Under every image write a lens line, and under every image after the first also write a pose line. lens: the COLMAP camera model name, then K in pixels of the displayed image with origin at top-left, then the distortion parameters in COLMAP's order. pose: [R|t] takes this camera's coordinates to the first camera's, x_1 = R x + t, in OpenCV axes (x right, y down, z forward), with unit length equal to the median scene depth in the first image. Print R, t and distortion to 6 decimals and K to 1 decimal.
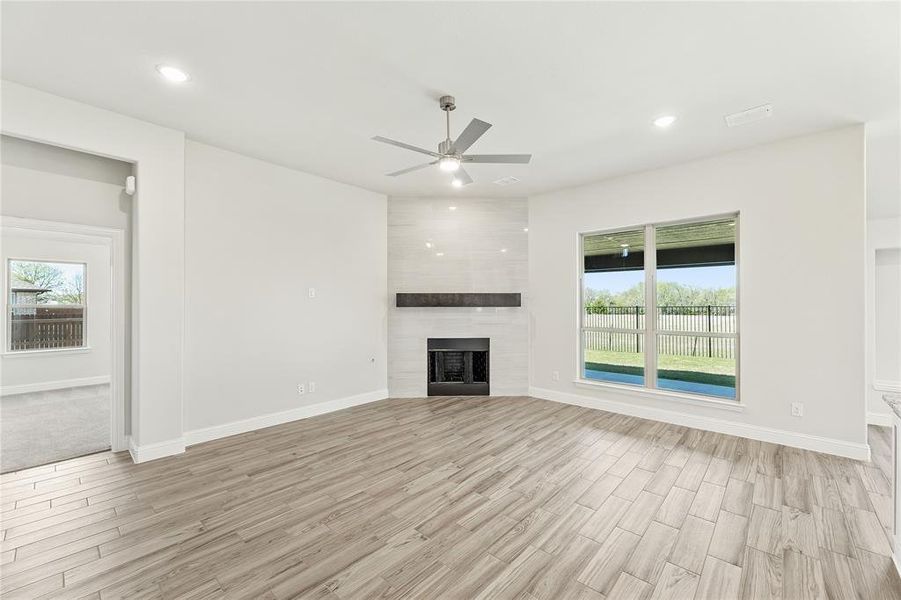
lens RADIAL K [[362.9, 0, 448.4], [0, 362.9, 299.1], [0, 0, 1]] dist [-0.000710, -0.000248]
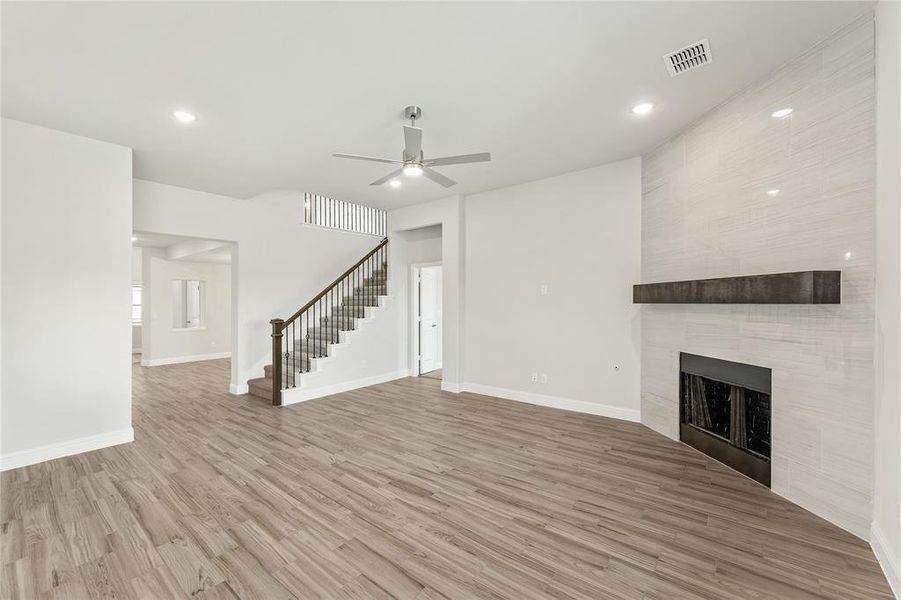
lens RADIAL K [[362.9, 0, 447.7], [0, 362.9, 298.6], [0, 0, 1]] dist [-0.000710, -0.000248]
pose [[0.059684, -0.009182, -0.998175, 0.793329], [0.028248, 0.999573, -0.007506, 0.008647], [0.997818, -0.027749, 0.059918, 0.772141]]
